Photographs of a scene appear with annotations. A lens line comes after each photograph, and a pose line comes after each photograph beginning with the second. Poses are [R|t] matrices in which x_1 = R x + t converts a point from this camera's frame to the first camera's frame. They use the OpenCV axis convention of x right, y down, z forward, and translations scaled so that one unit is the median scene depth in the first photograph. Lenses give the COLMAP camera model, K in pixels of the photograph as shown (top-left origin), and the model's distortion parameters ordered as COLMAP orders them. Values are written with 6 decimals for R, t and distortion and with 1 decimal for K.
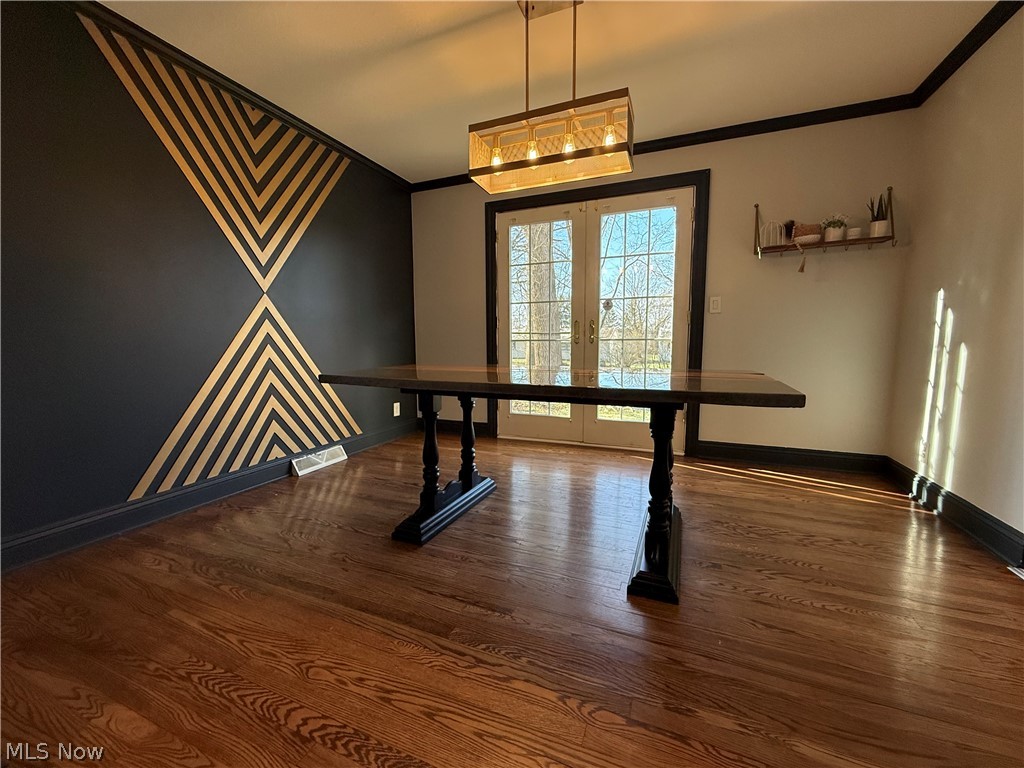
lens RADIAL K [[407.9, 0, 510.1], [0, 407.9, 384.9], [0, 0, 1]] dist [-0.000365, 0.000332]
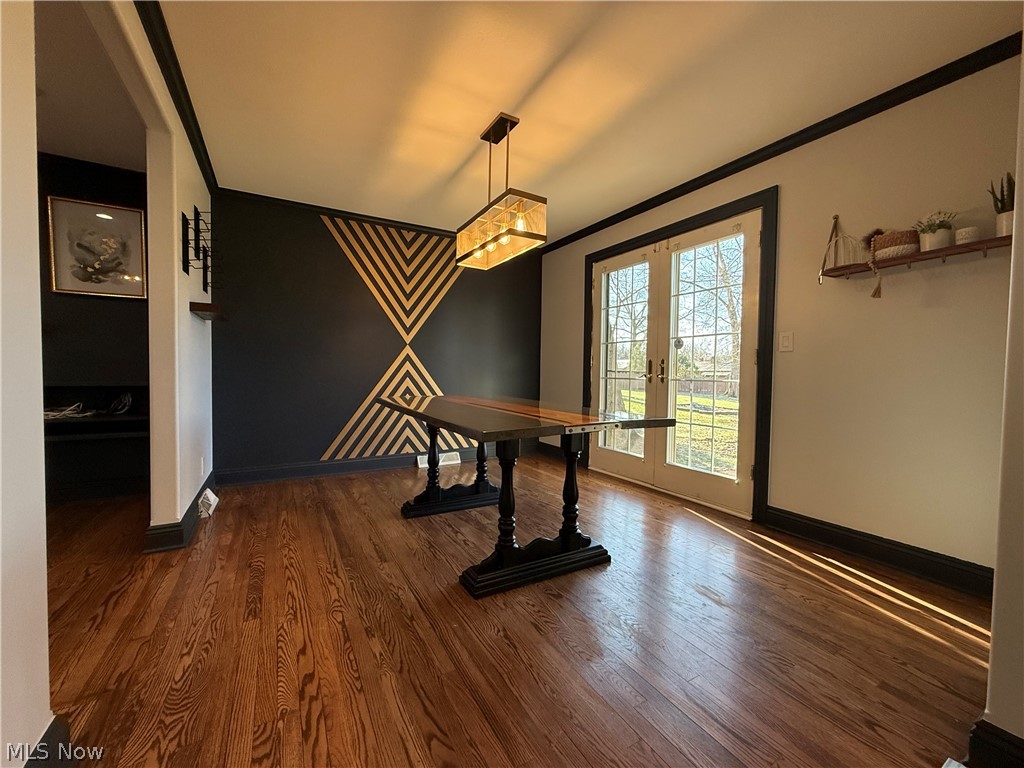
lens RADIAL K [[407.9, 0, 510.1], [0, 407.9, 384.9], [0, 0, 1]] dist [-0.000365, 0.000332]
pose [[0.790611, 0.034746, -0.611332, 0.653078], [-0.081354, 0.995498, -0.048631, -0.027470], [0.606890, 0.088182, 0.789878, 0.021441]]
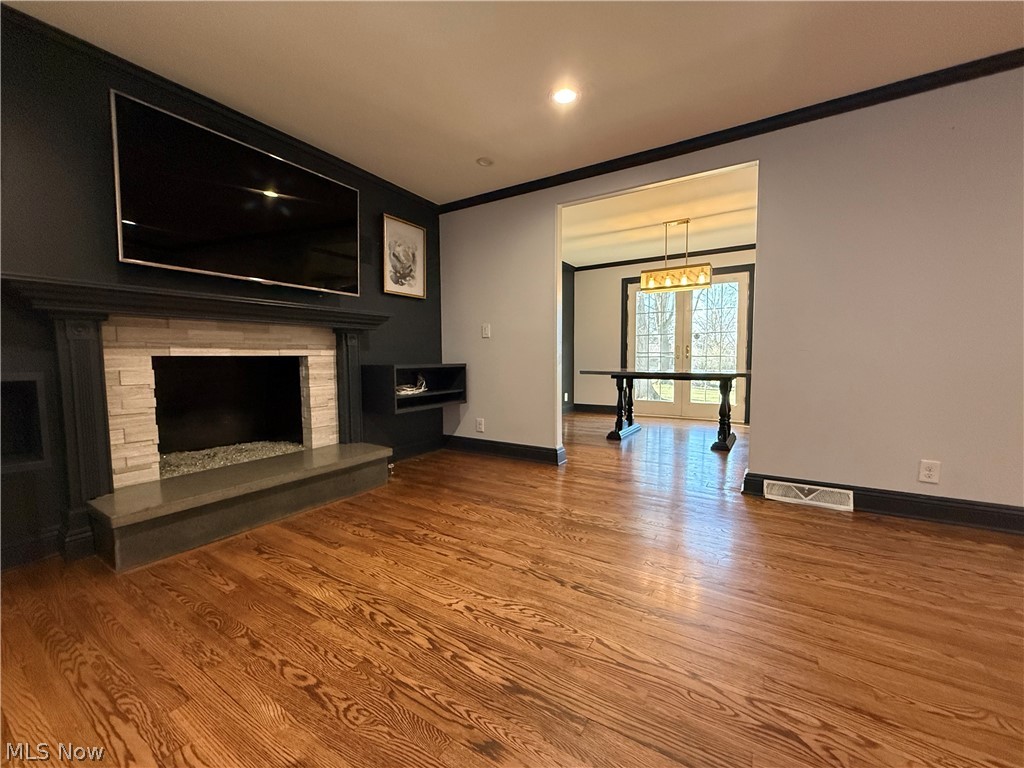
lens RADIAL K [[407.9, 0, 510.1], [0, 407.9, 384.9], [0, 0, 1]] dist [-0.000365, 0.000332]
pose [[0.984935, 0.006246, -0.172811, -0.310722], [-0.013508, 0.999073, -0.040877, 0.117970], [0.172395, 0.042595, 0.984106, -1.069893]]
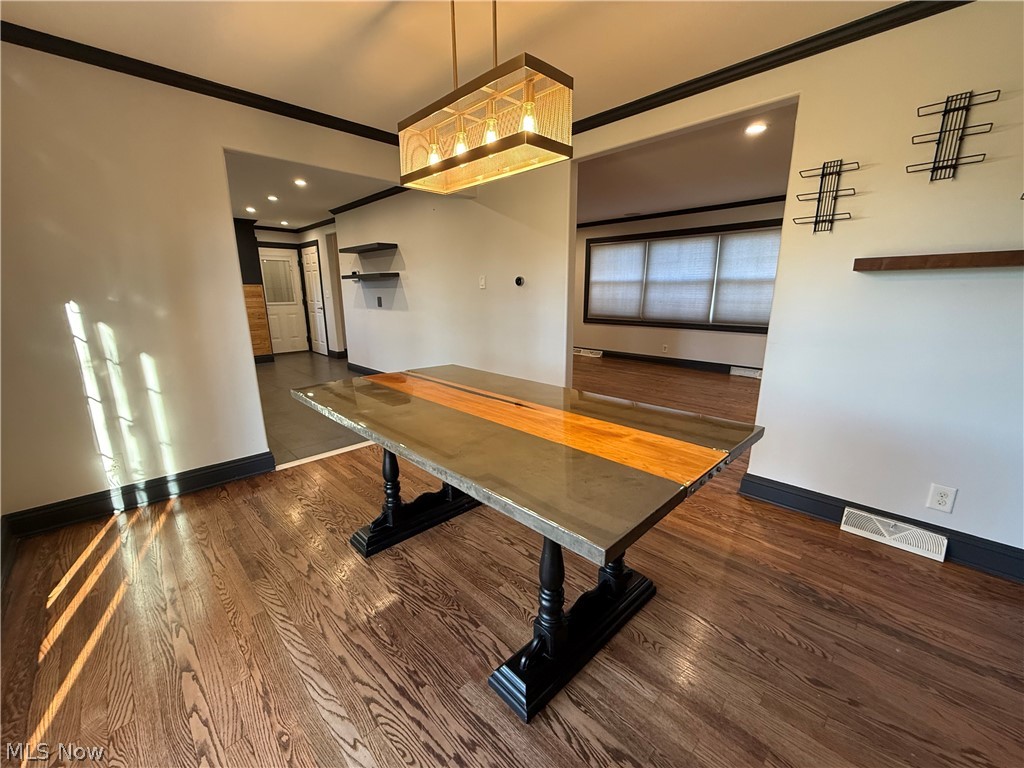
lens RADIAL K [[407.9, 0, 510.1], [0, 407.9, 384.9], [0, 0, 1]] dist [-0.000365, 0.000332]
pose [[-0.919807, -0.080501, 0.384025, -0.214661], [0.051154, 0.945771, 0.320780, -0.256992], [-0.389023, 0.314700, -0.865809, 1.254087]]
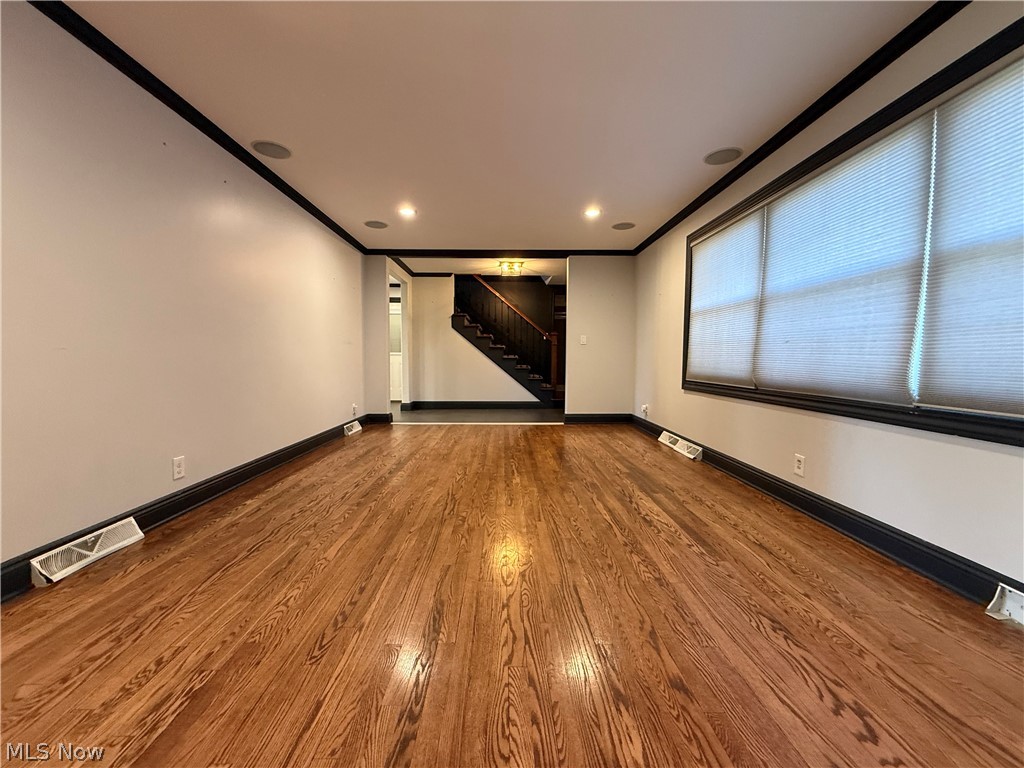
lens RADIAL K [[407.9, 0, 510.1], [0, 407.9, 384.9], [0, 0, 1]] dist [-0.000365, 0.000332]
pose [[-0.399972, -0.060172, 0.914550, -0.692257], [0.092465, 0.990102, 0.105582, 0.045045], [-0.911851, 0.126794, -0.390449, -0.415697]]
